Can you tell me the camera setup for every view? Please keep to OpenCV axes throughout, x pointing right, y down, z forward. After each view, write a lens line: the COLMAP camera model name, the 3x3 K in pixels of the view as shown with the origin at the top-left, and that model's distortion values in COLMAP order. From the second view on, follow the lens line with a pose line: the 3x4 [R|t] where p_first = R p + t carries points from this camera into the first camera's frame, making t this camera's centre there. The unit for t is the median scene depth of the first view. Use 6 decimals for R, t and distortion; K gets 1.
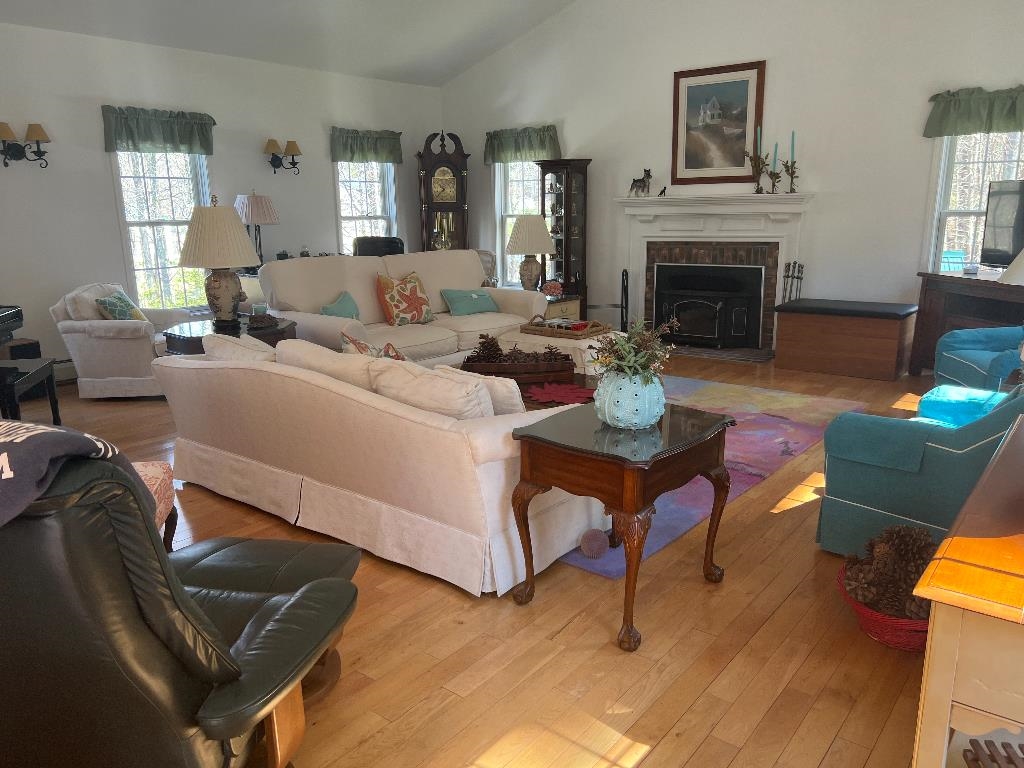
lens RADIAL K [[787.7, 0, 512.0], [0, 787.7, 384.0], [0, 0, 1]] dist [-0.004635, -0.003522]
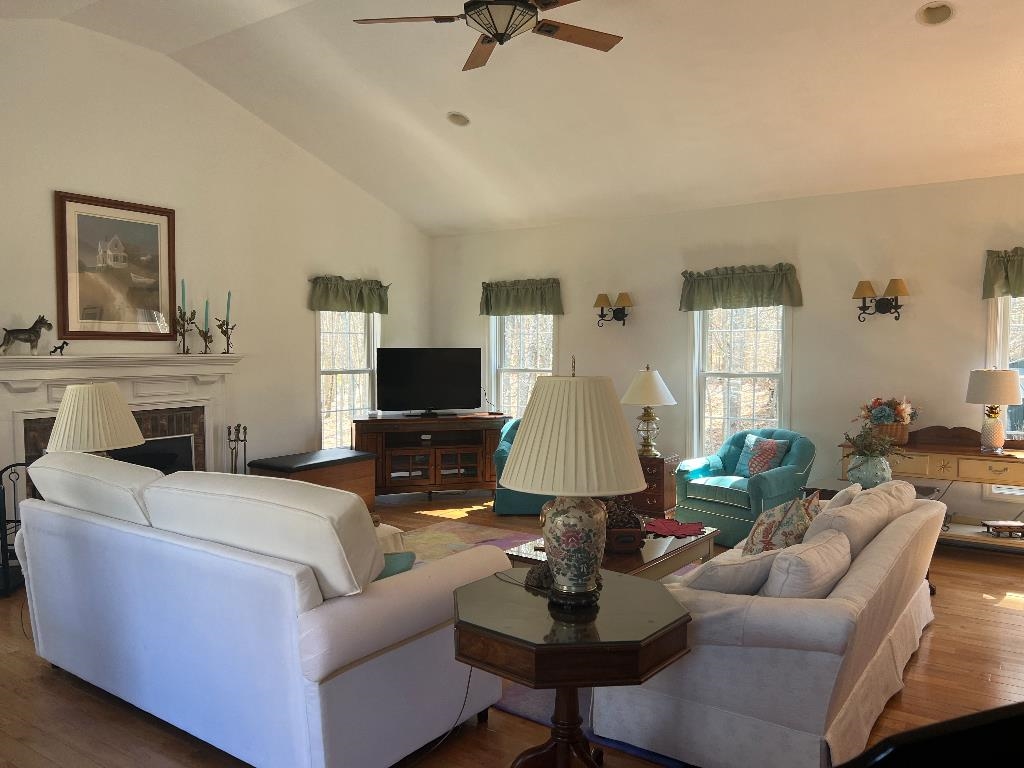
lens RADIAL K [[763.5, 0, 512.0], [0, 763.5, 384.0], [0, 0, 1]] dist [0.051770, -0.001358]
pose [[-0.041149, -0.021135, 0.998929, -0.566782], [0.227530, 0.973310, 0.029966, -0.151112], [-0.972901, 0.228520, -0.035242, 0.680621]]
